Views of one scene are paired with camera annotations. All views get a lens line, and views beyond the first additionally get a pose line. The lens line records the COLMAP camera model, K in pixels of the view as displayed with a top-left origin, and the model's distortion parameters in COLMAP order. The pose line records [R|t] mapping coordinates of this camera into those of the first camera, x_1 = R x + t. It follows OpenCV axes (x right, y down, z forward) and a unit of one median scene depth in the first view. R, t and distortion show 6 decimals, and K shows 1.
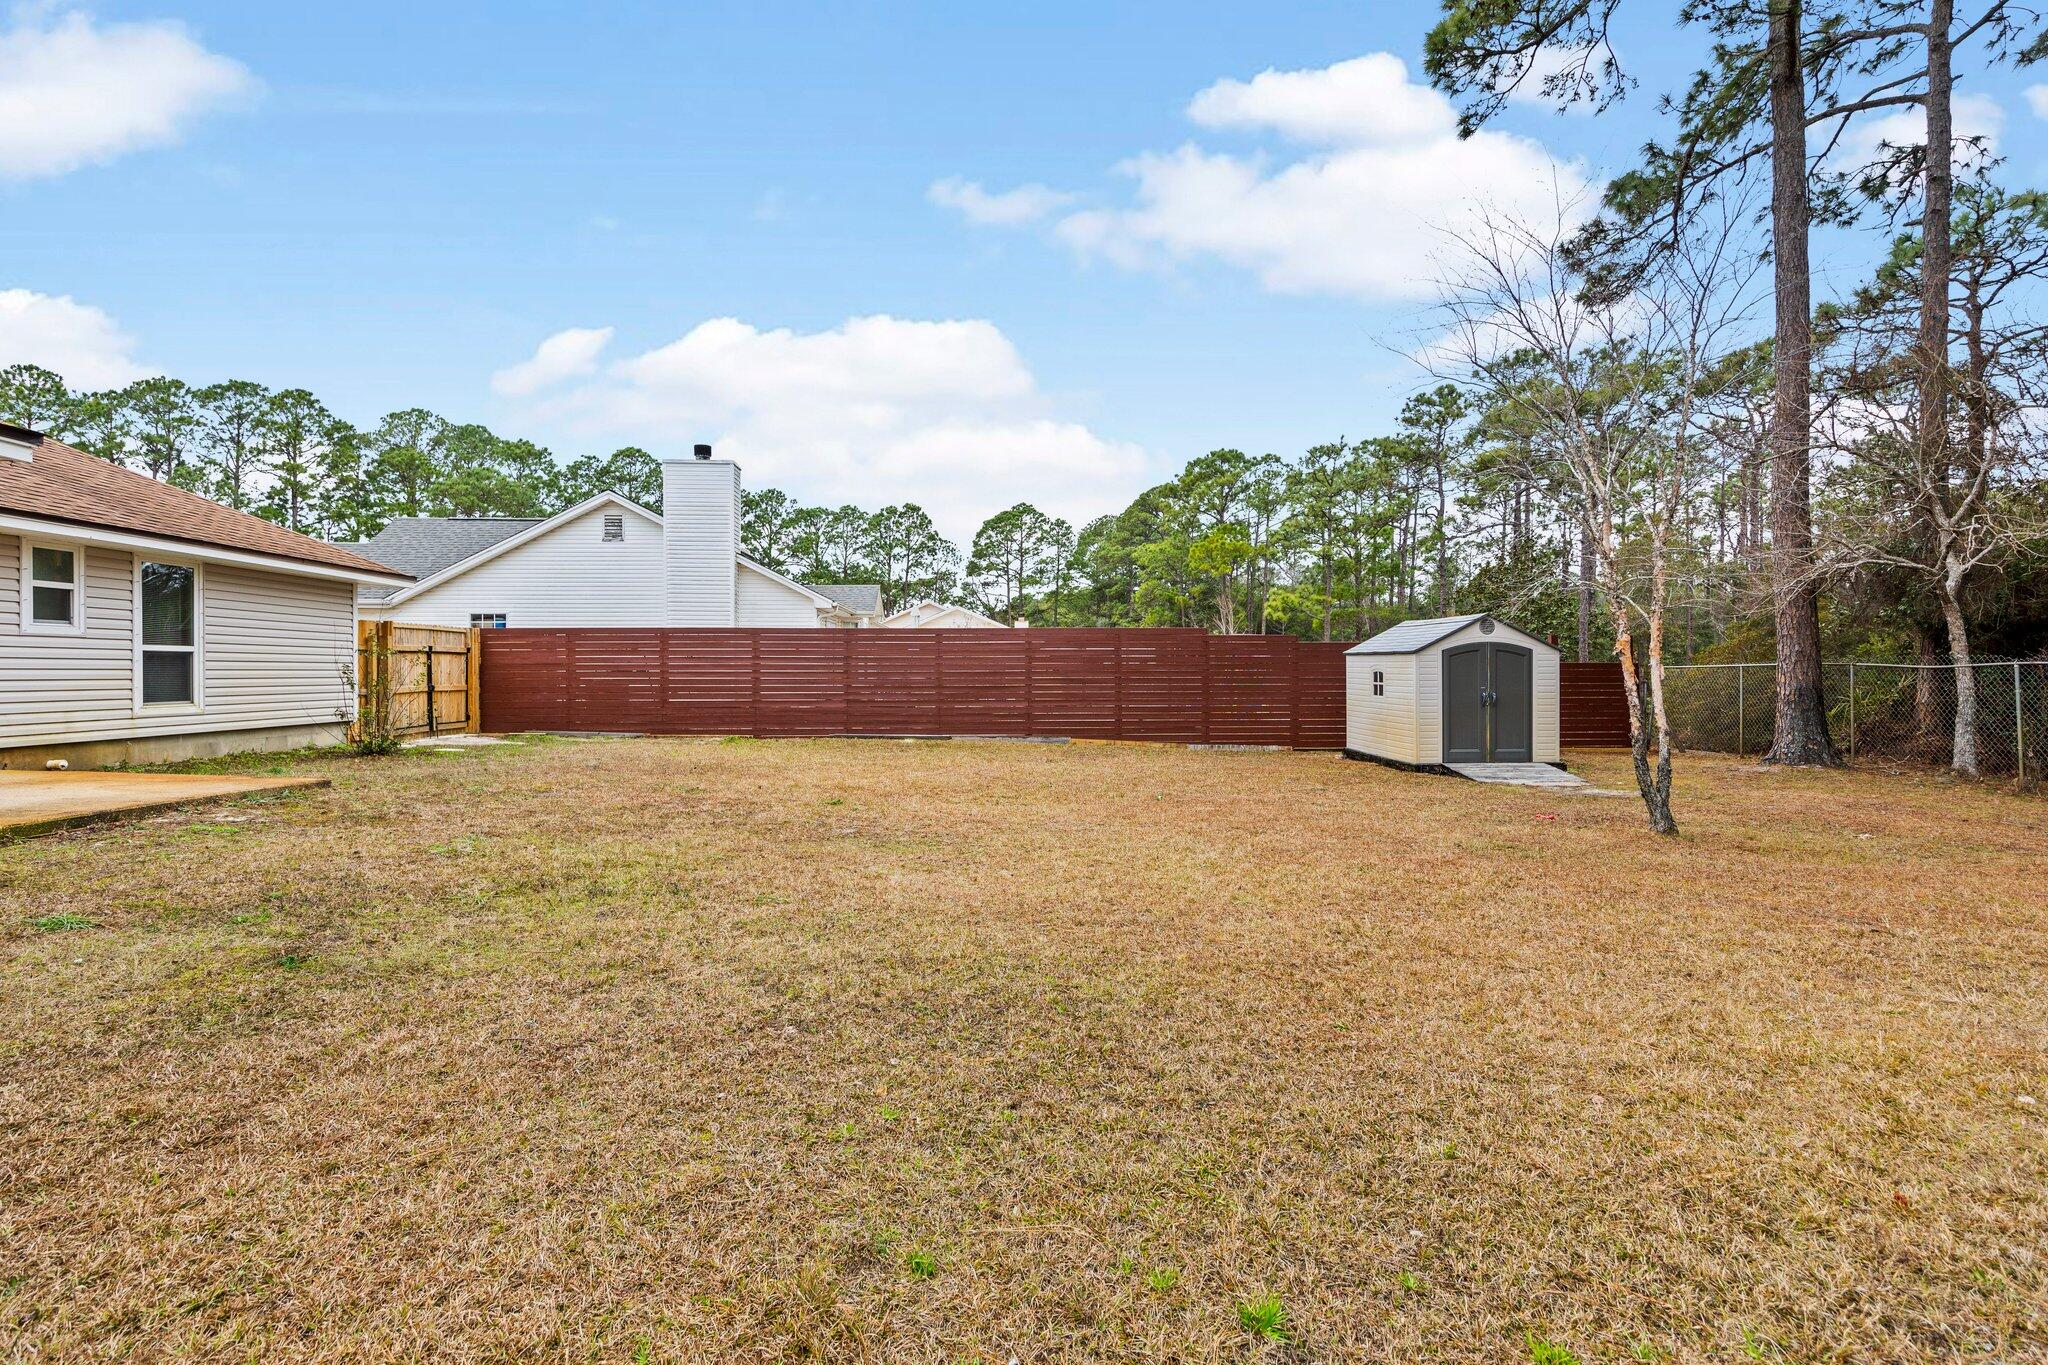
lens RADIAL K [[956.9, 0, 1012.7], [0, 956.9, 669.2], [0, 0, 1]] dist [-0.000461, 0.000695]
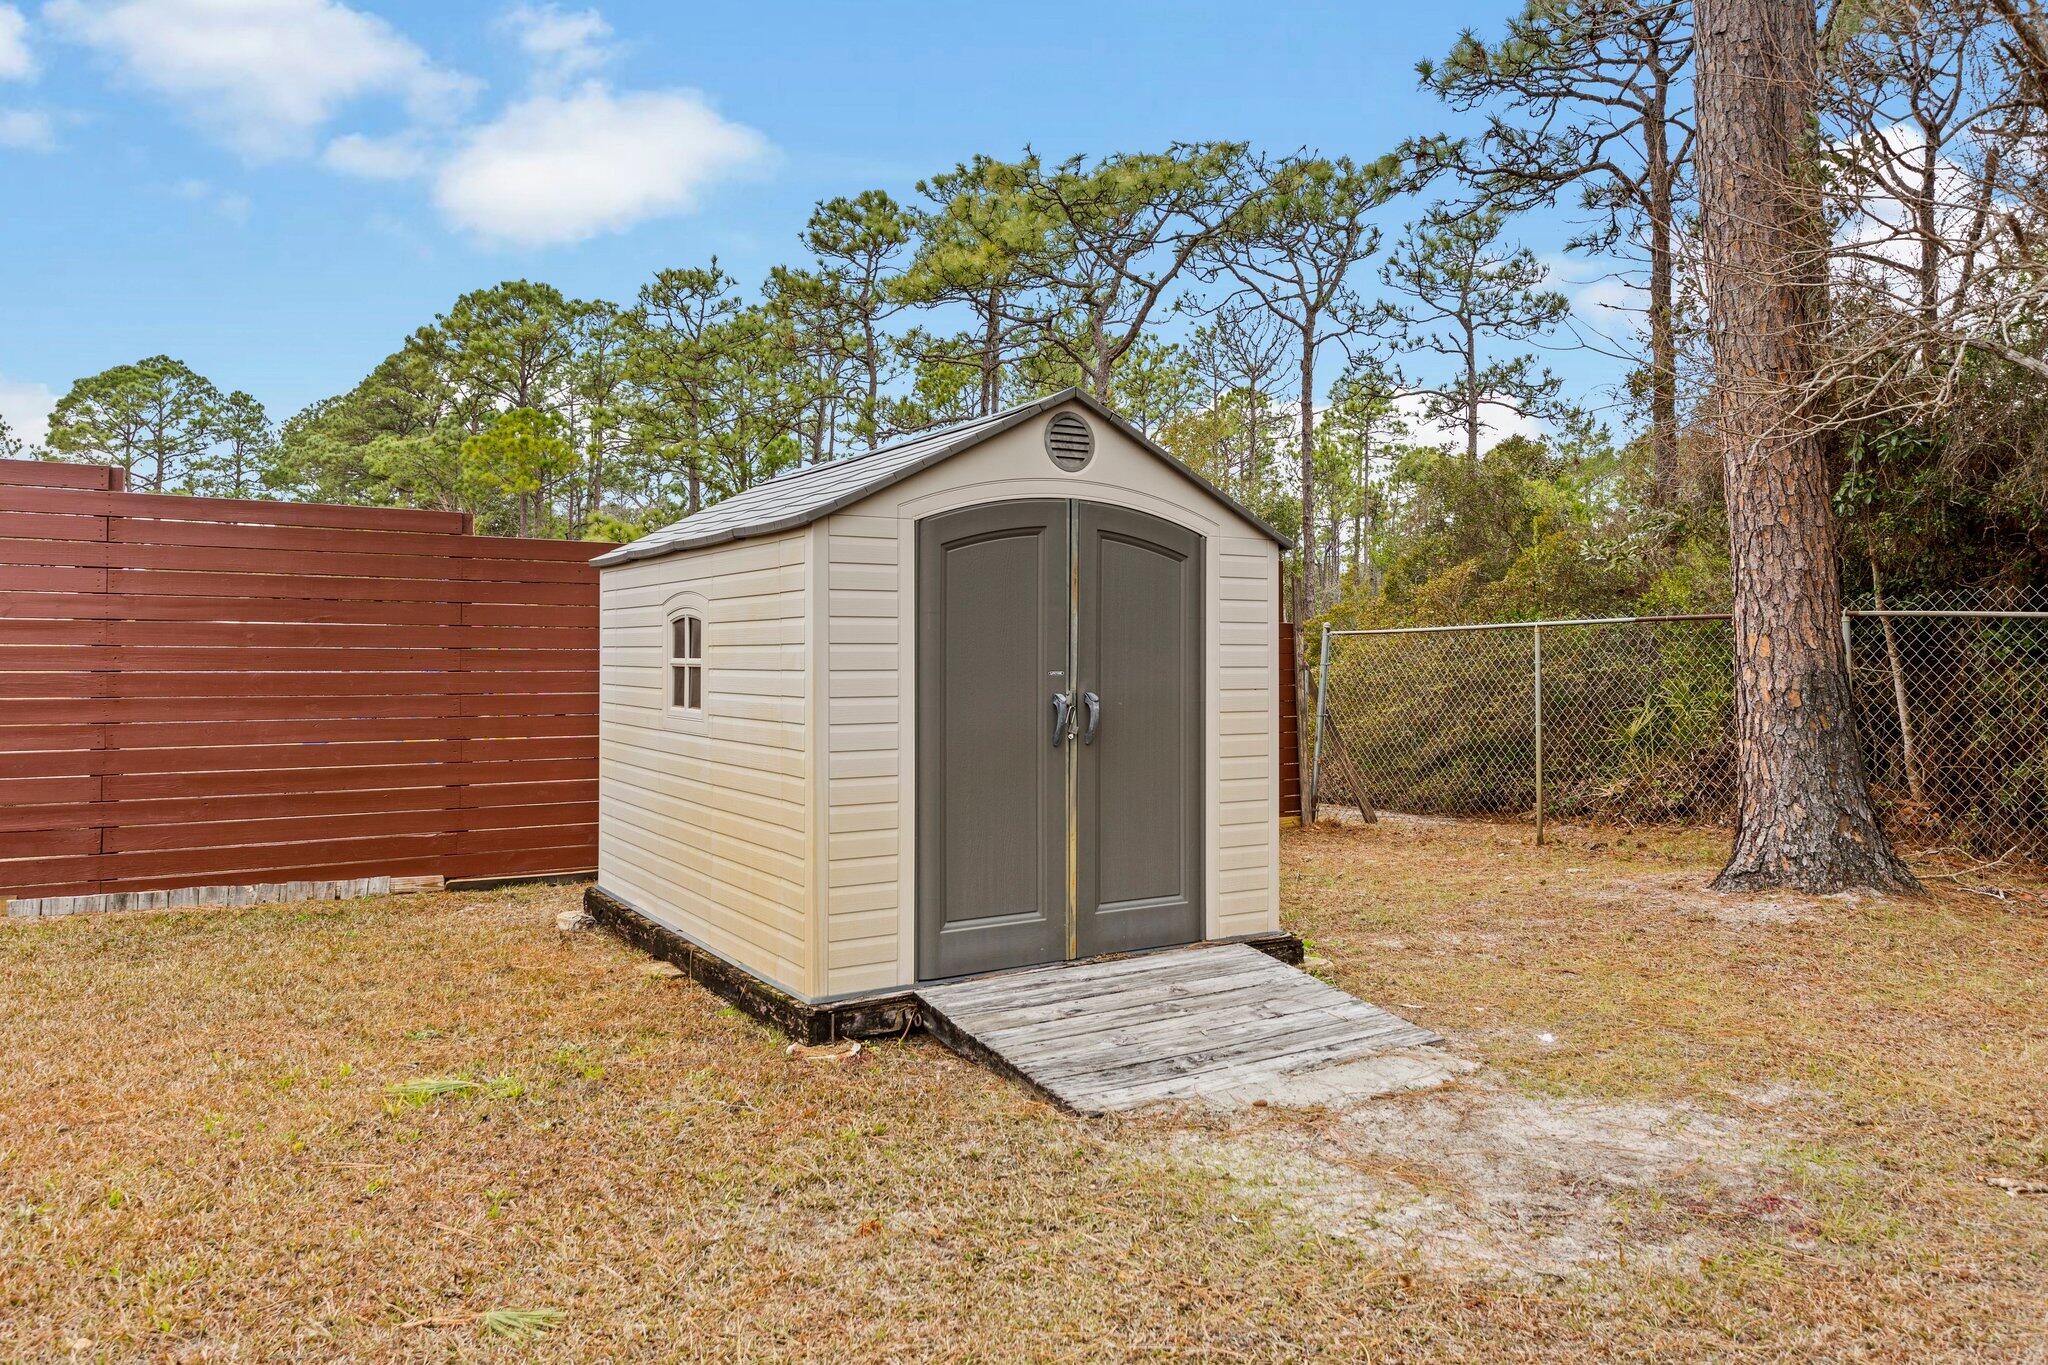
lens RADIAL K [[1351.9, 0, 1031.7], [0, 1351.9, 649.9], [0, 0, 1]] dist [0.006585, 0.002728]
pose [[0.854905, 0.007171, 0.518736, 0.227742], [-0.002025, 0.999943, -0.010486, 0.012698], [-0.518781, 0.007915, 0.854870, 0.531416]]
